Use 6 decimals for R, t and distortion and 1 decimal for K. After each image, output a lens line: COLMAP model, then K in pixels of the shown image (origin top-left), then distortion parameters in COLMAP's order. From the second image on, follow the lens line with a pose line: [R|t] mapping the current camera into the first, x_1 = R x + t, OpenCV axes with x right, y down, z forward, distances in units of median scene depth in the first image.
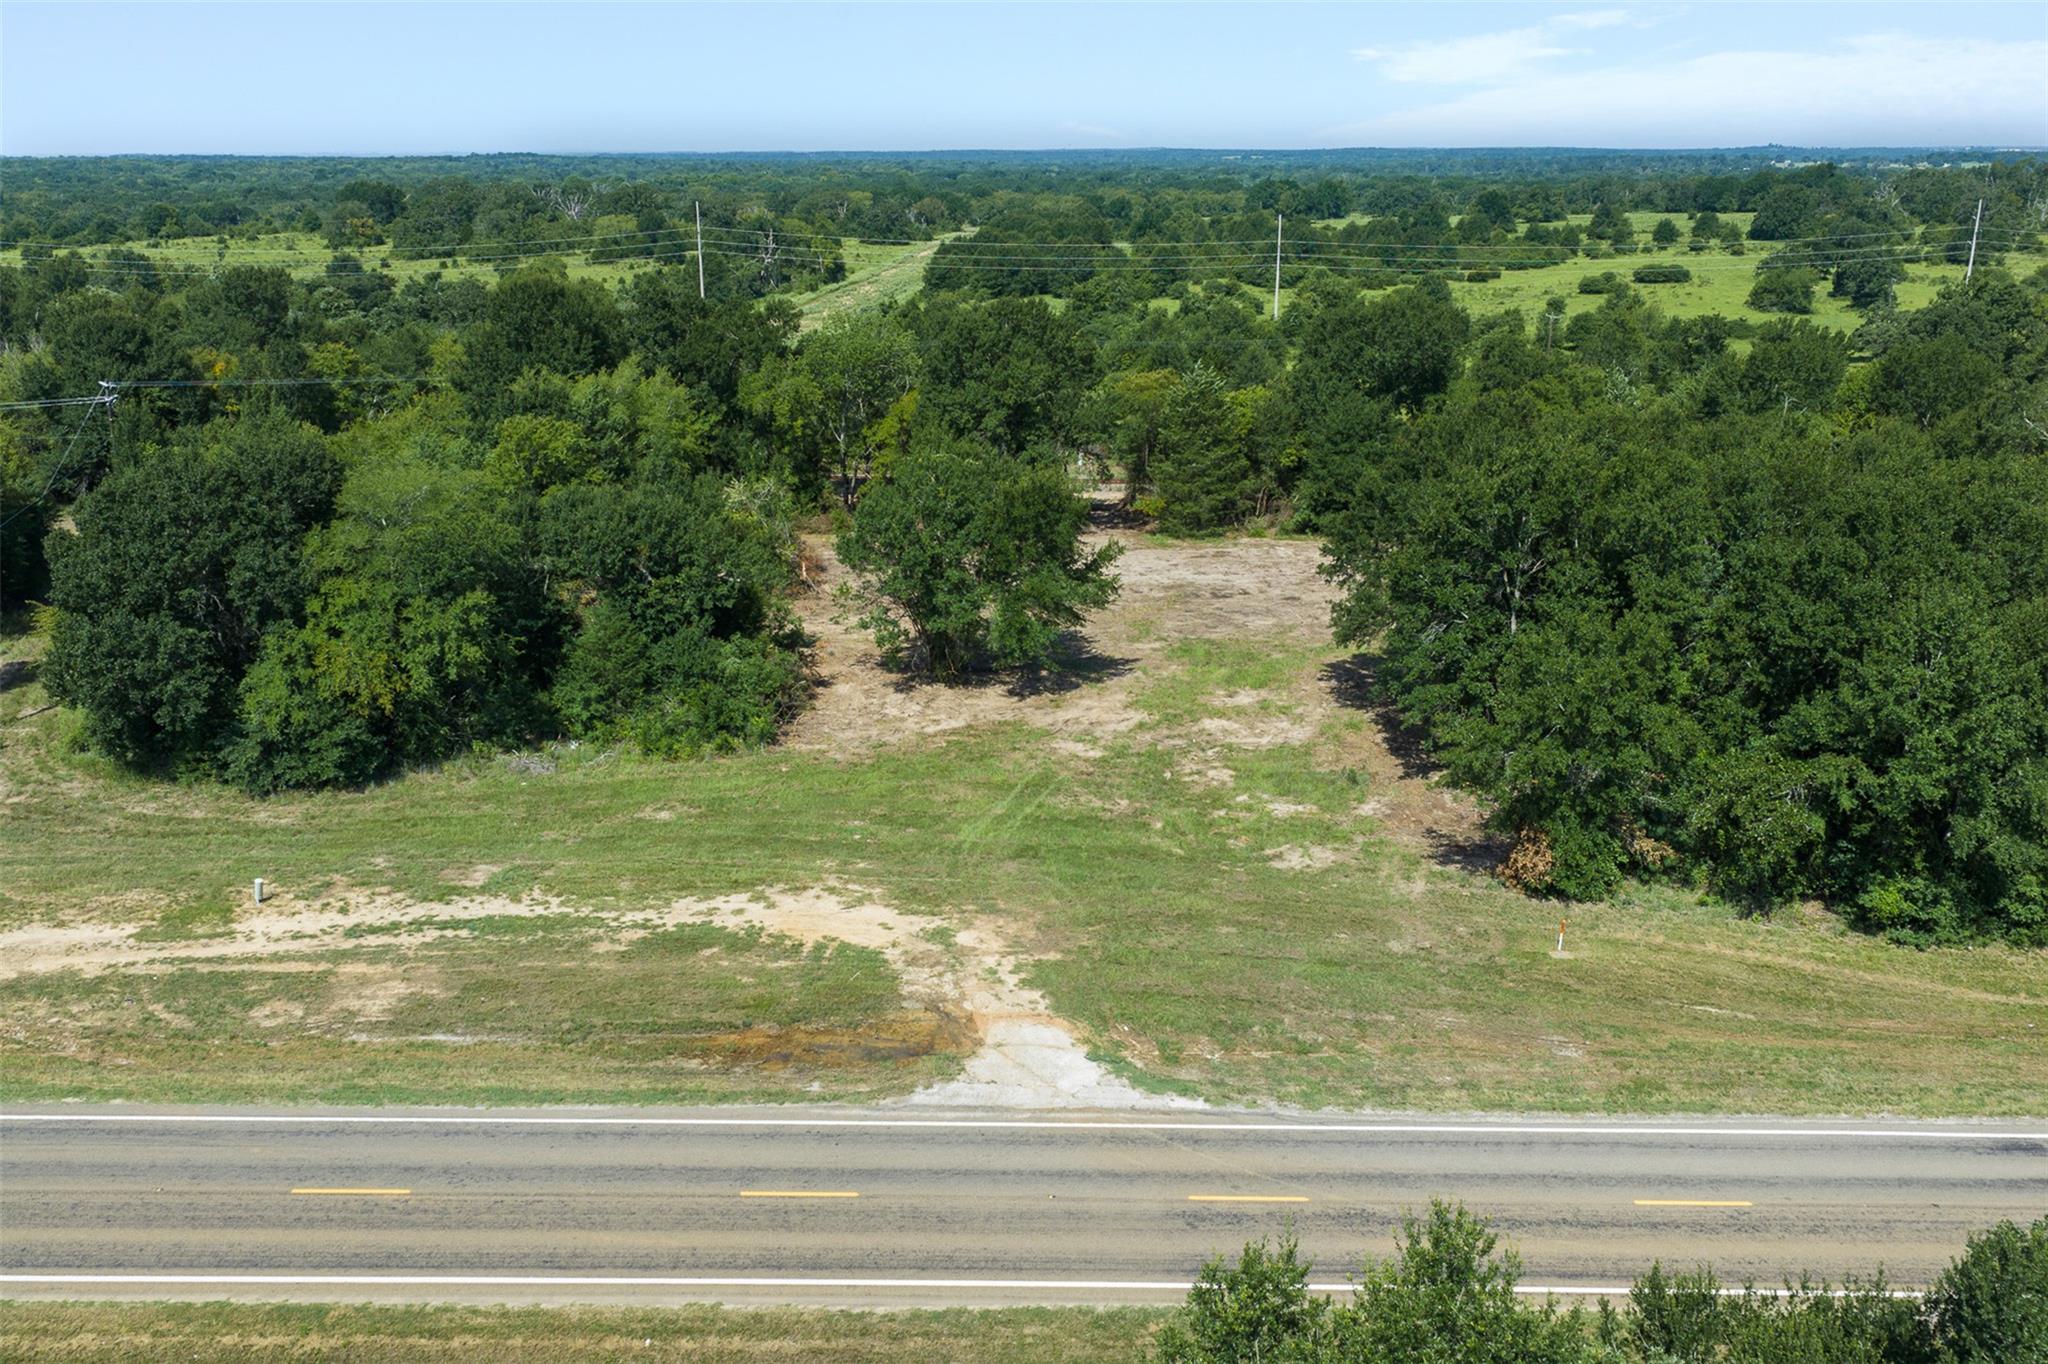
lens RADIAL K [[1686.5, 0, 1023.2], [0, 1686.5, 680.3], [0, 0, 1]] dist [-0.002181, -0.011801]
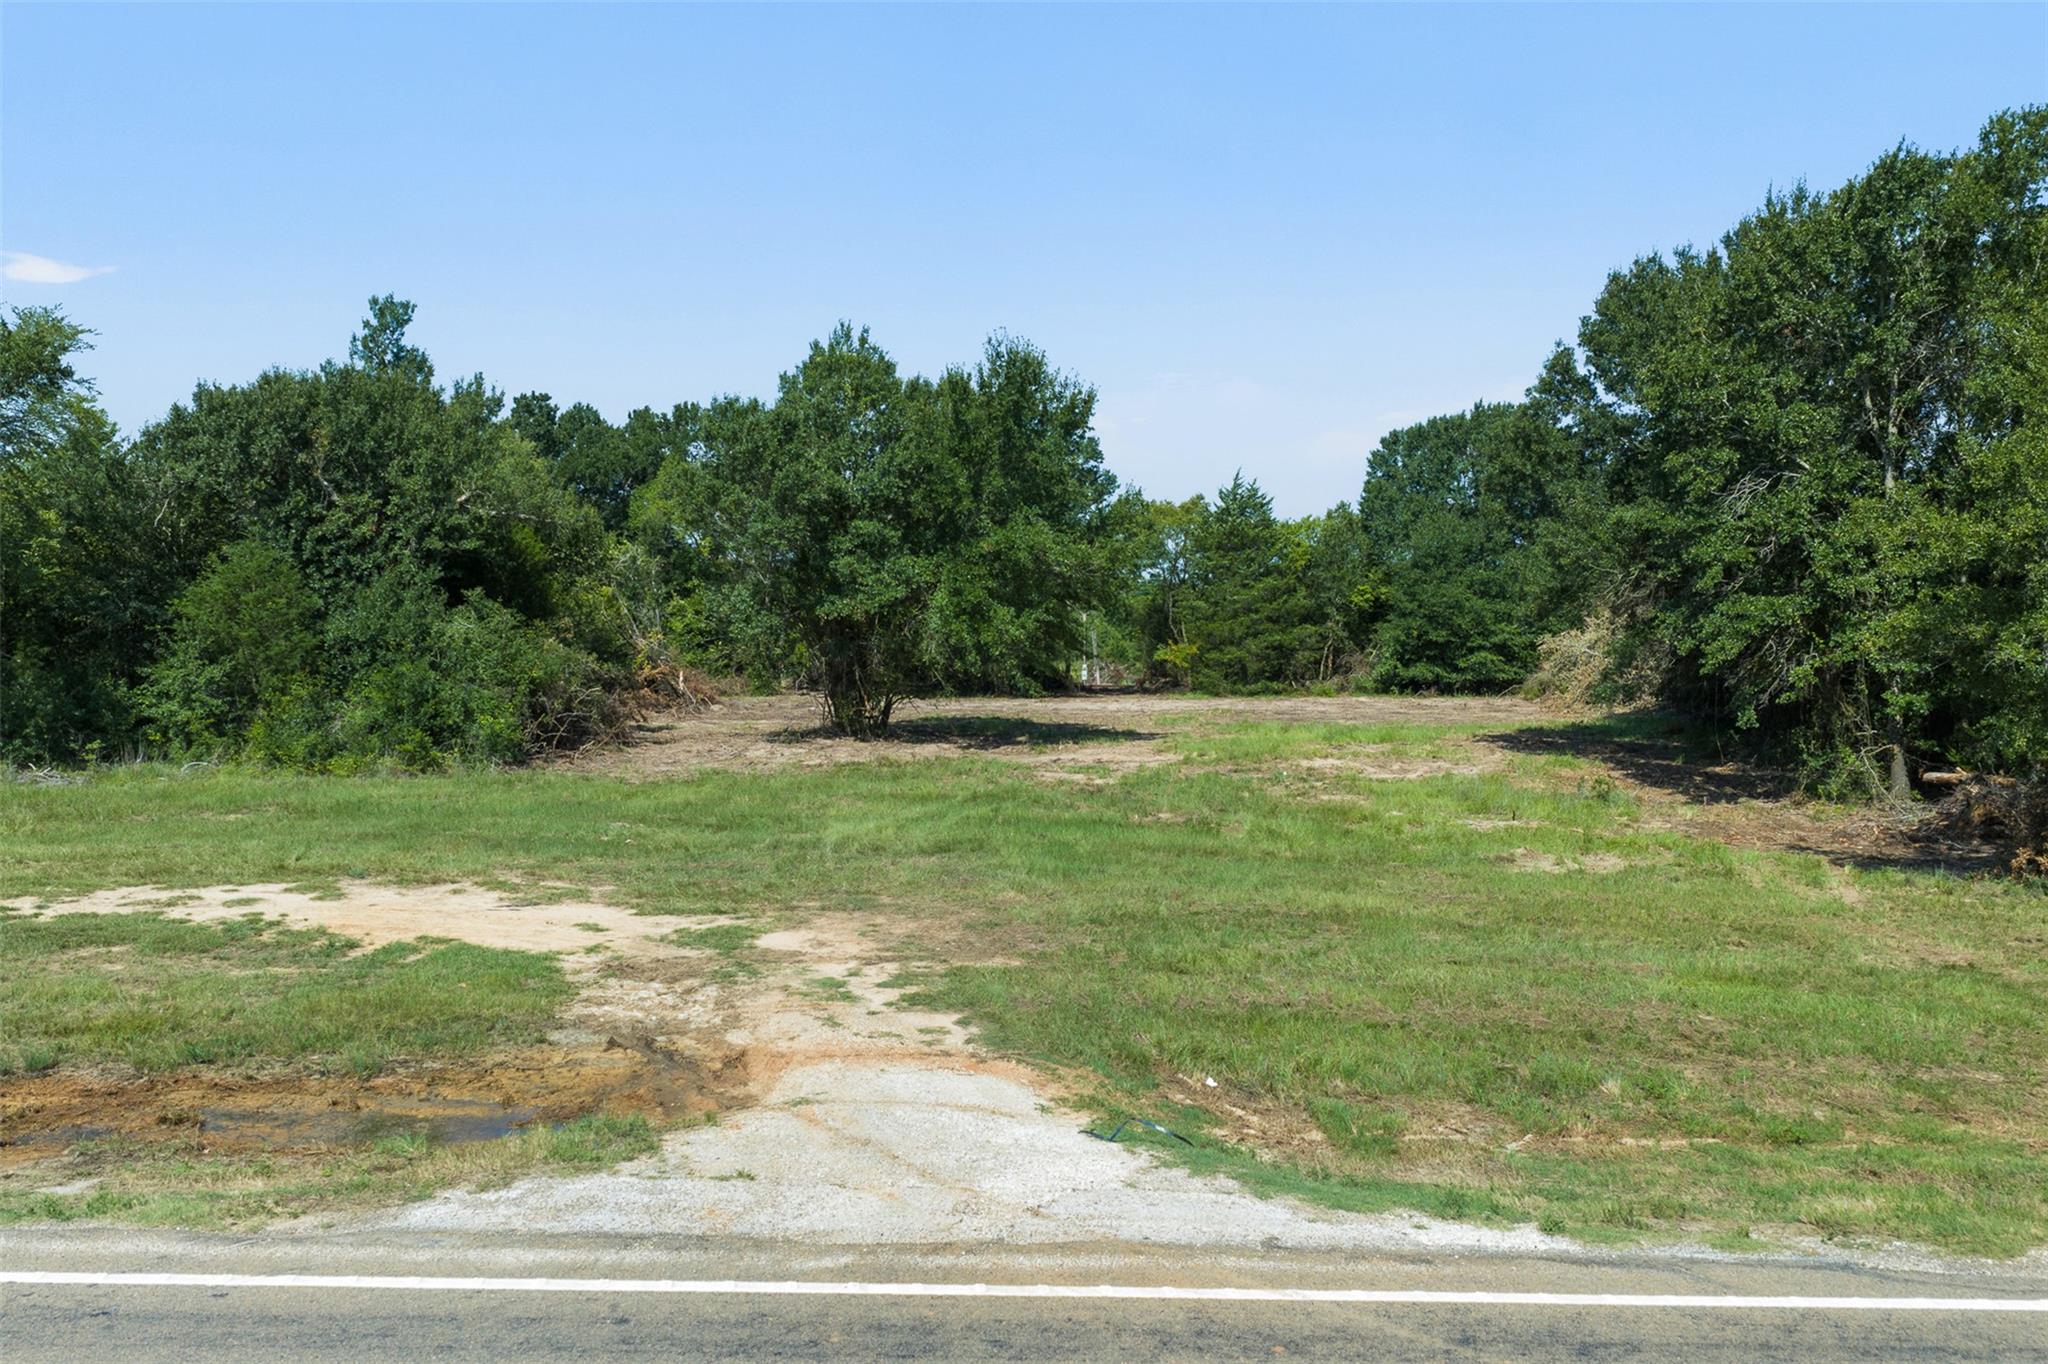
lens RADIAL K [[1686.5, 0, 1025.8], [0, 1686.5, 684.7], [0, 0, 1]] dist [-0.002181, -0.011801]
pose [[0.999993, 0.001567, -0.003480, 0.023549], [-0.002384, 0.968565, -0.248749, 0.188215], [0.002981, 0.248756, 0.968562, 0.589976]]
